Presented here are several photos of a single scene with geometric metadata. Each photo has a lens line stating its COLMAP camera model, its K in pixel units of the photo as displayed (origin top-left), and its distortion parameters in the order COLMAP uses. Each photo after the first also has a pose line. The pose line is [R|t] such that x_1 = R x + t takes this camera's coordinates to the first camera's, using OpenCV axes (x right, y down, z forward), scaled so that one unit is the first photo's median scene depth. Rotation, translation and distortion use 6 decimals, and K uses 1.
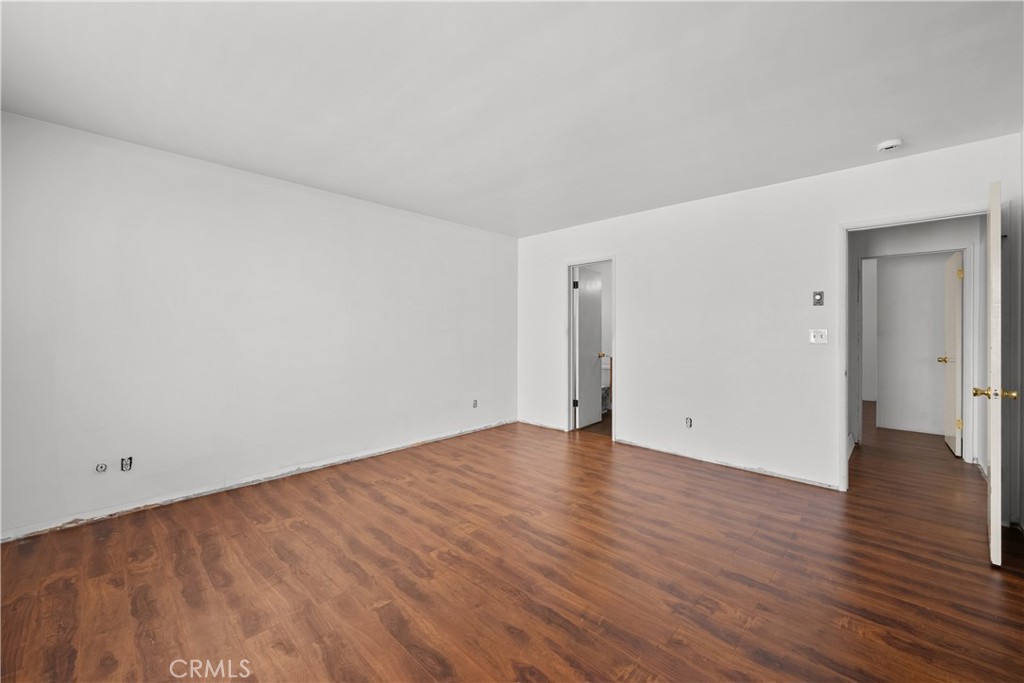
lens RADIAL K [[399.9, 0, 508.7], [0, 399.9, 334.7], [0, 0, 1]] dist [0.000848, 0.000166]
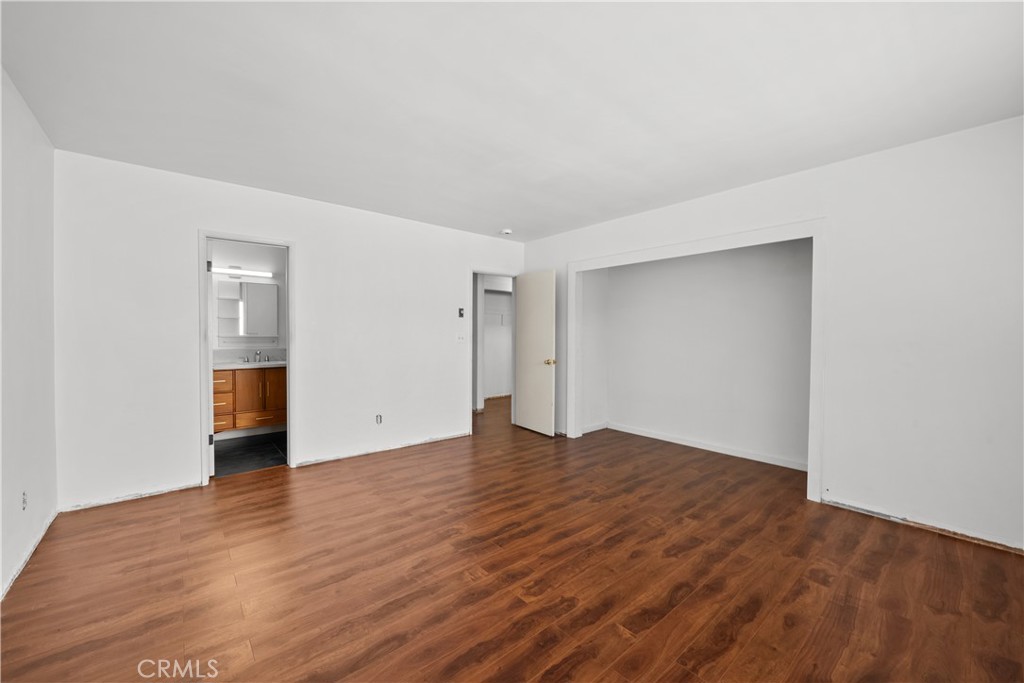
lens RADIAL K [[399.9, 0, 508.4], [0, 399.9, 340.1], [0, 0, 1]] dist [0.000848, 0.000166]
pose [[0.106255, -0.016415, 0.994203, -0.935206], [0.005811, 0.999857, 0.015888, -0.013078], [-0.994322, 0.004089, 0.106335, 0.867889]]
